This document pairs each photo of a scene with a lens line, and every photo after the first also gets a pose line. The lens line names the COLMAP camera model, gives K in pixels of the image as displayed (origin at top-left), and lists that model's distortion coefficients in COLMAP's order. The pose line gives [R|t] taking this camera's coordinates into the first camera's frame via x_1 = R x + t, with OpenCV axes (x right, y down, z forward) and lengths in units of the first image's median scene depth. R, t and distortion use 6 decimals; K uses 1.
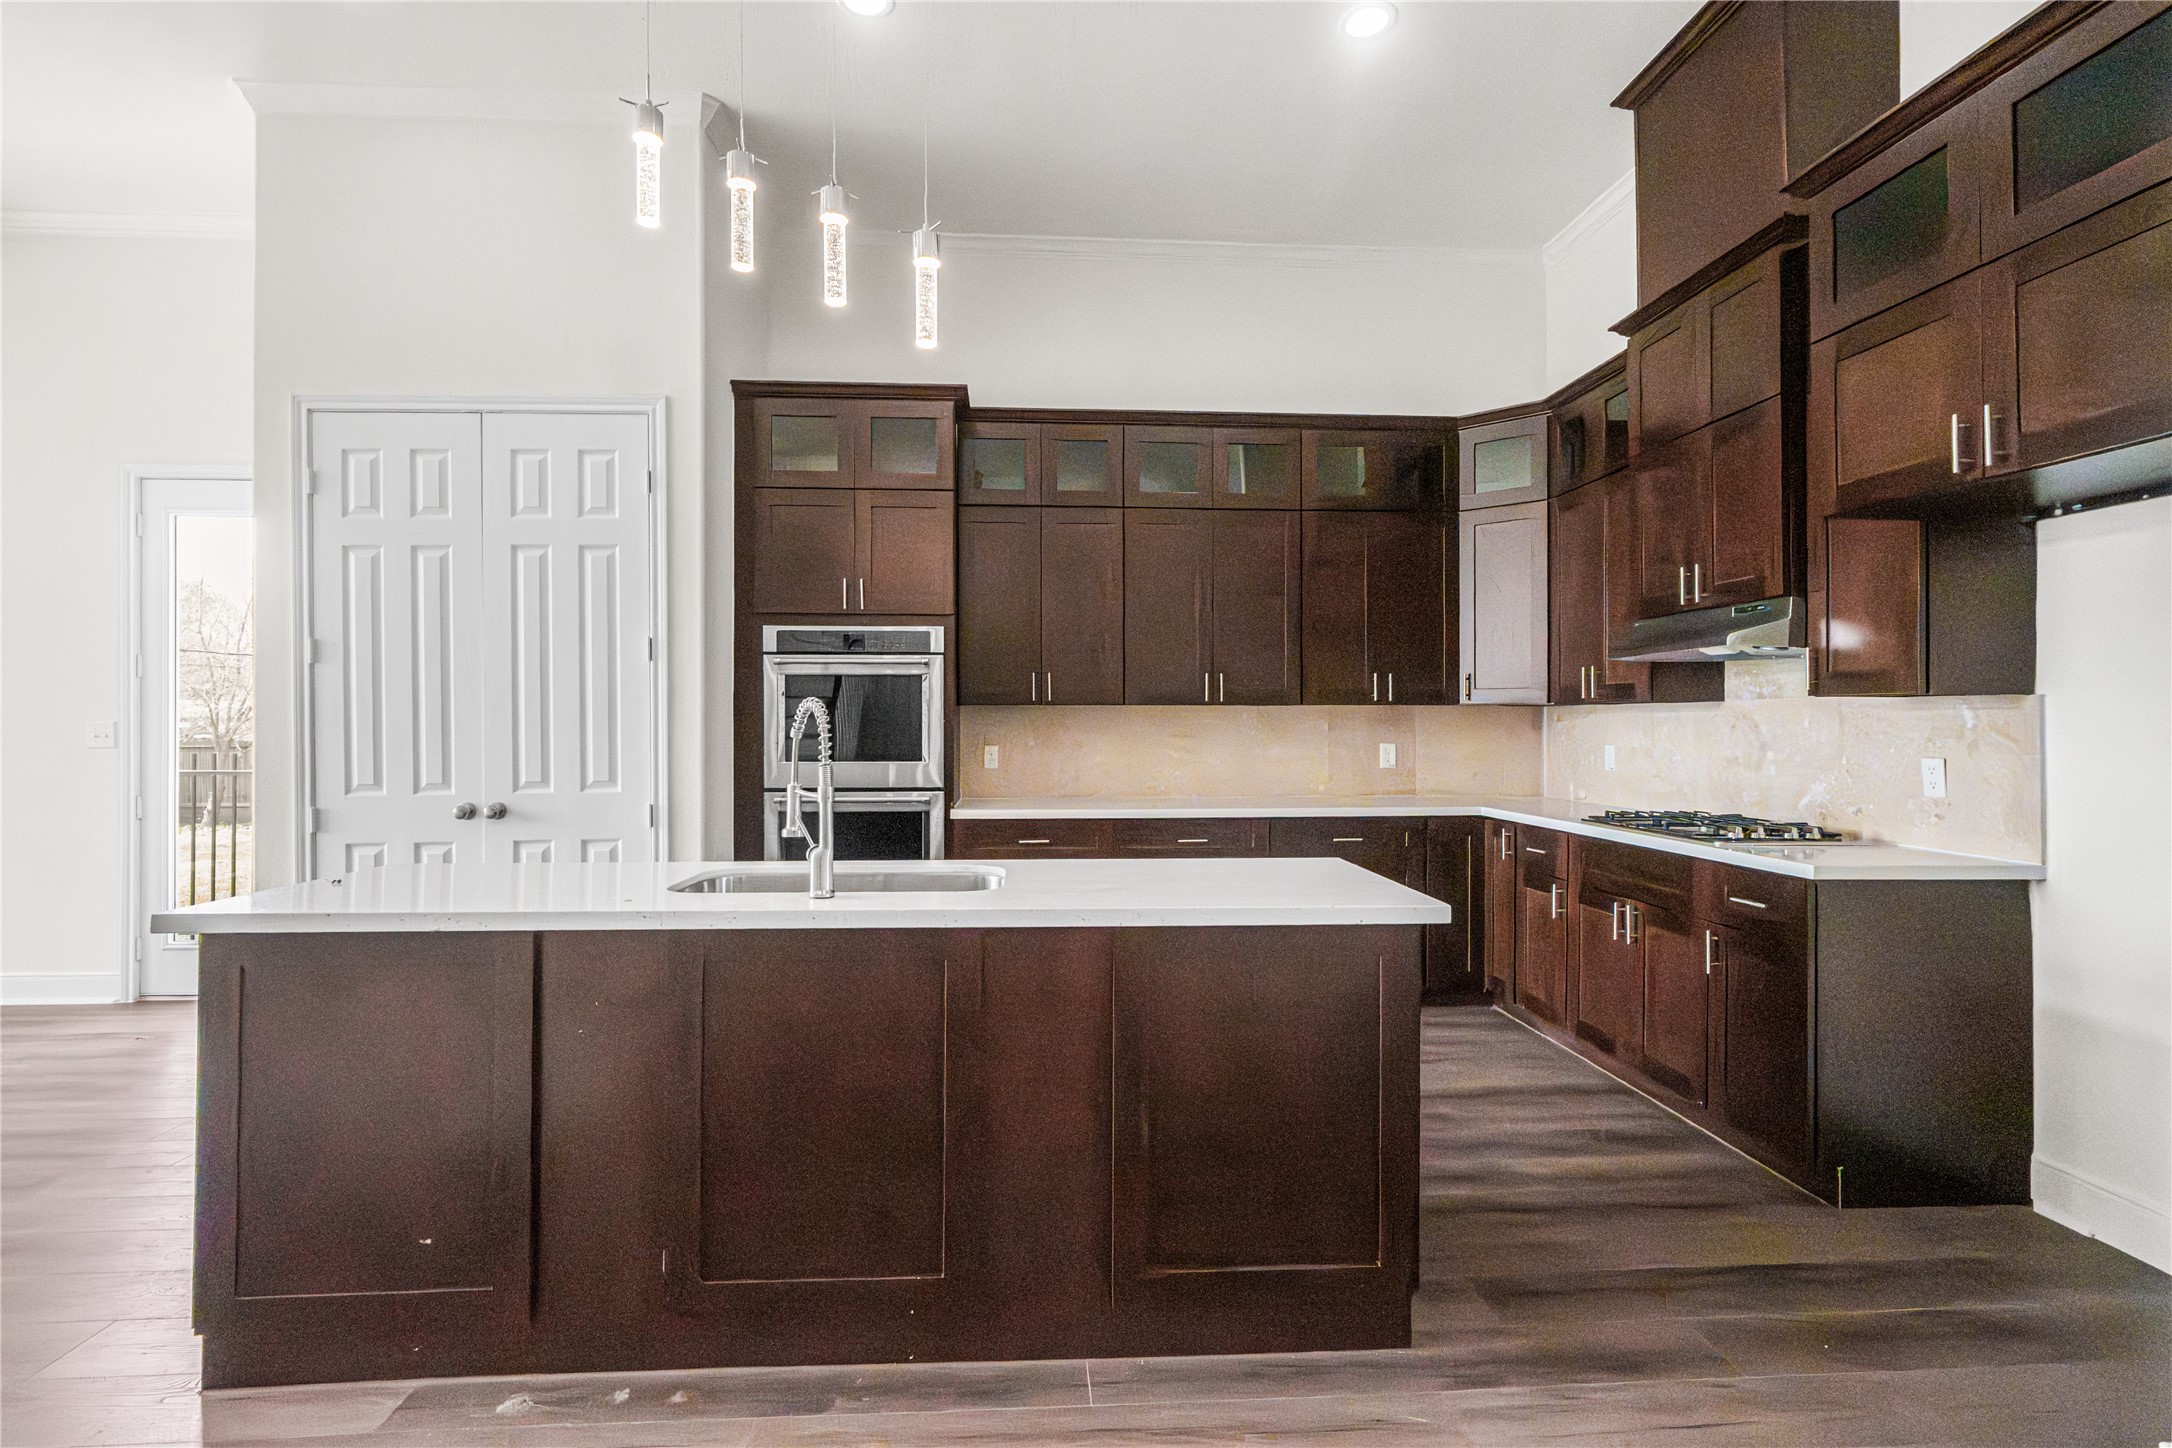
lens RADIAL K [[990.5, 0, 1079.1], [0, 990.5, 720.4], [0, 0, 1]] dist [0.001884, -0.000052]
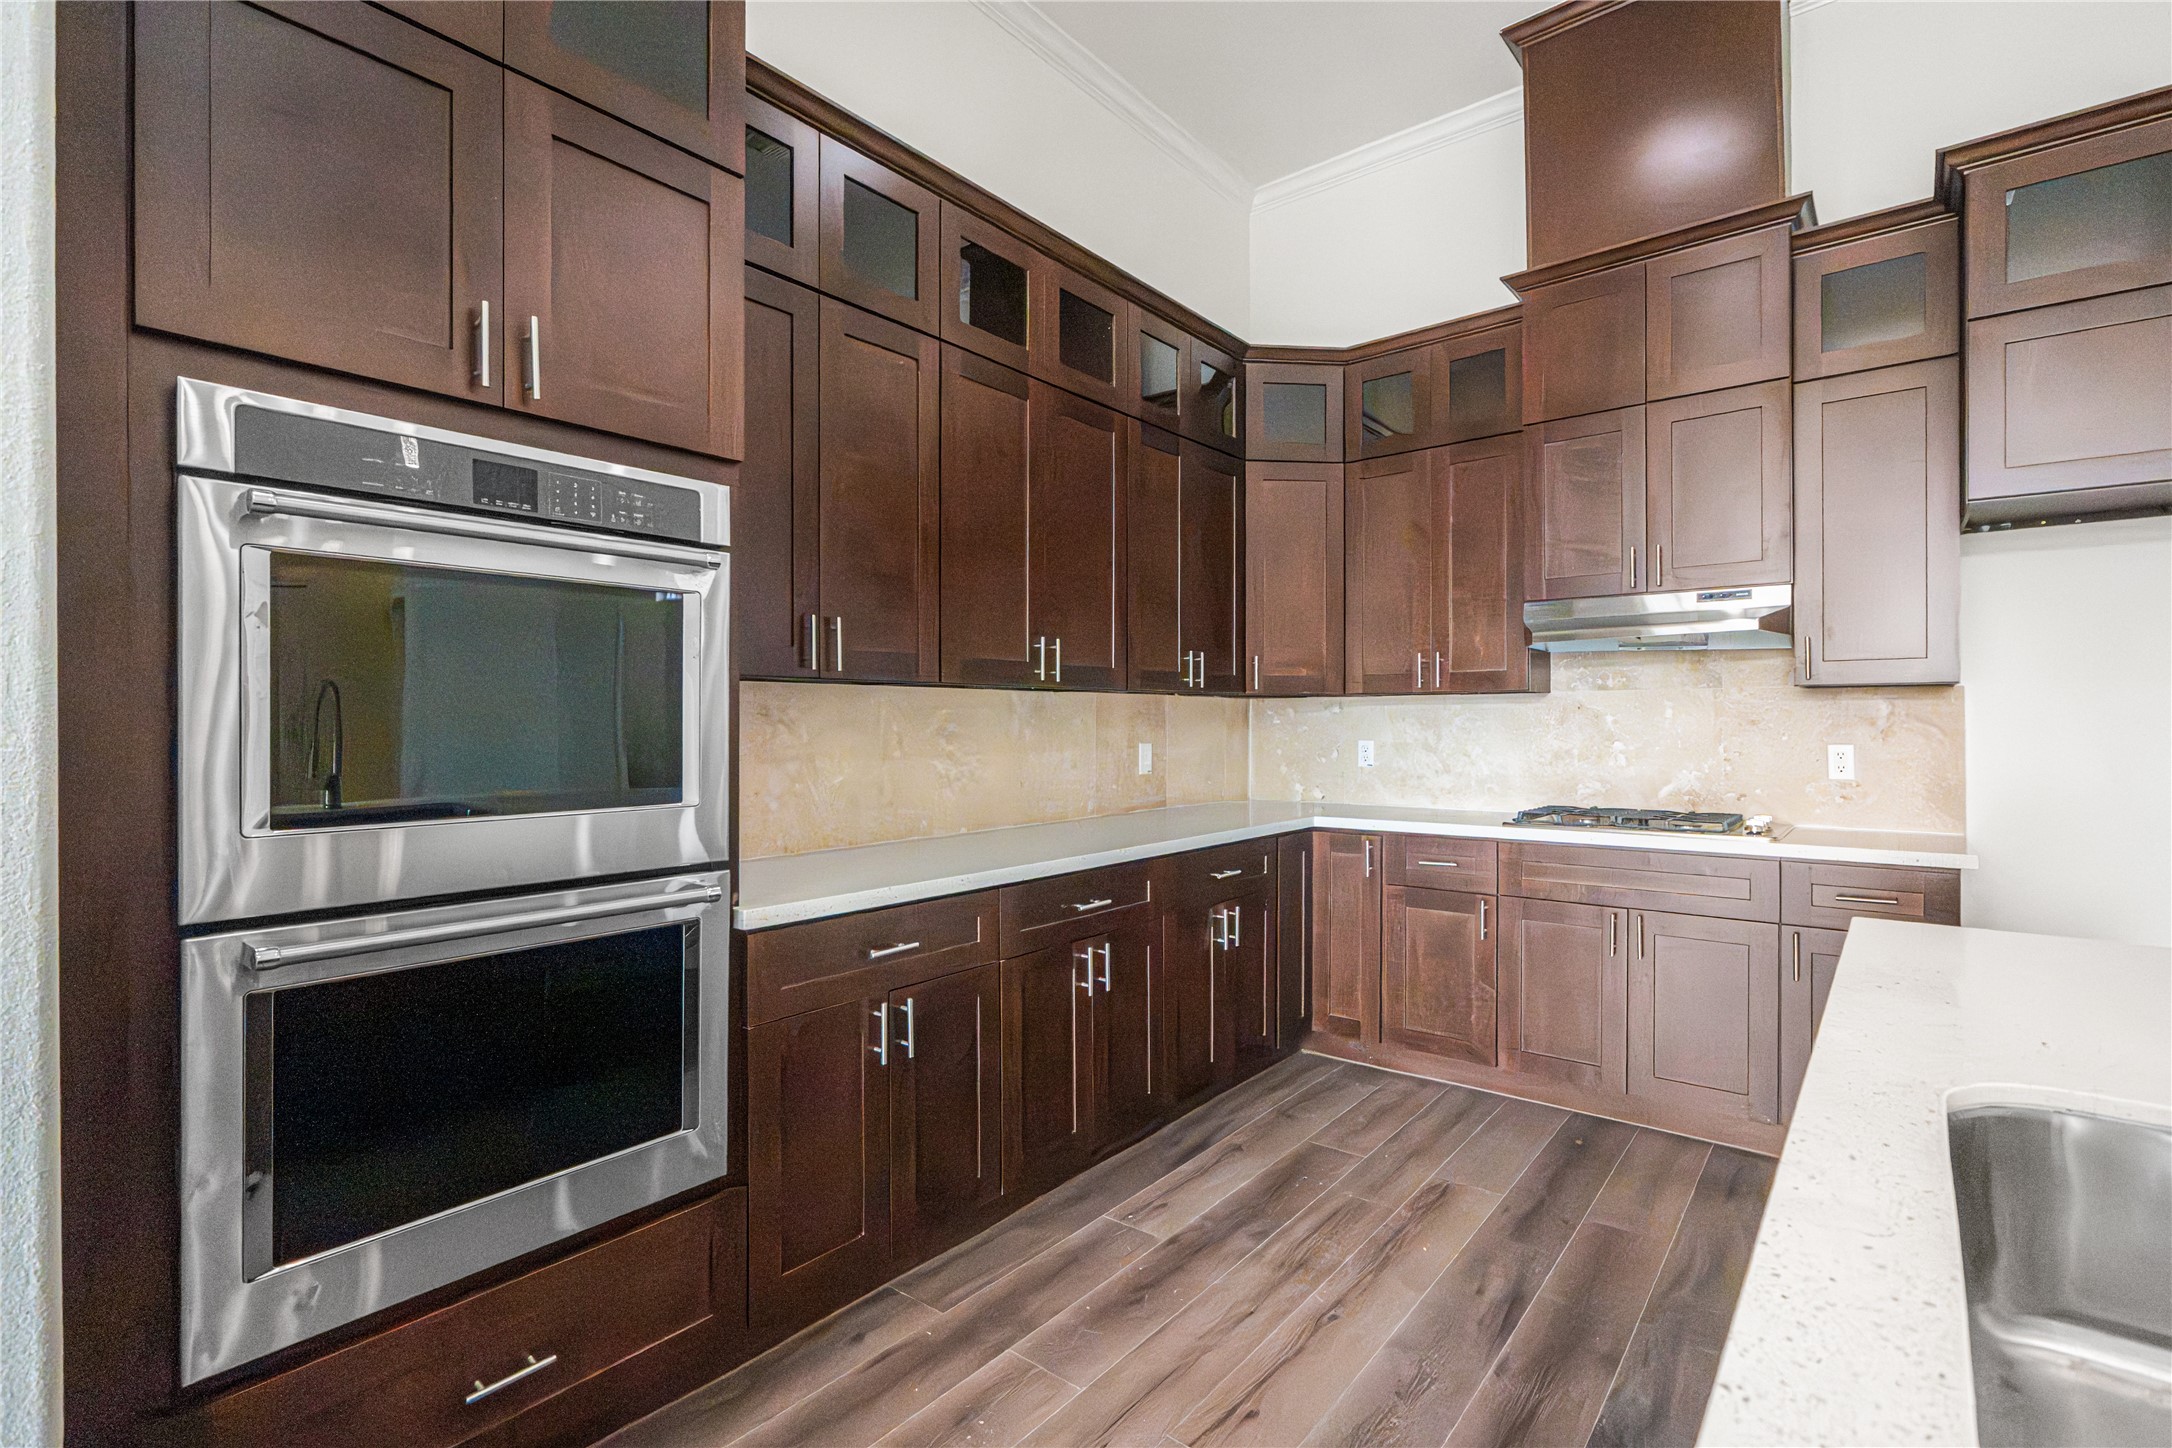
lens RADIAL K [[990.5, 0, 1086.6], [0, 990.5, 722.2], [0, 0, 1]] dist [0.001884, -0.000052]
pose [[0.680217, -0.001983, 0.733008, -0.348190], [0.003065, 0.999995, -0.000139, 0.008040], [-0.733004, 0.002341, 0.680220, 0.596426]]
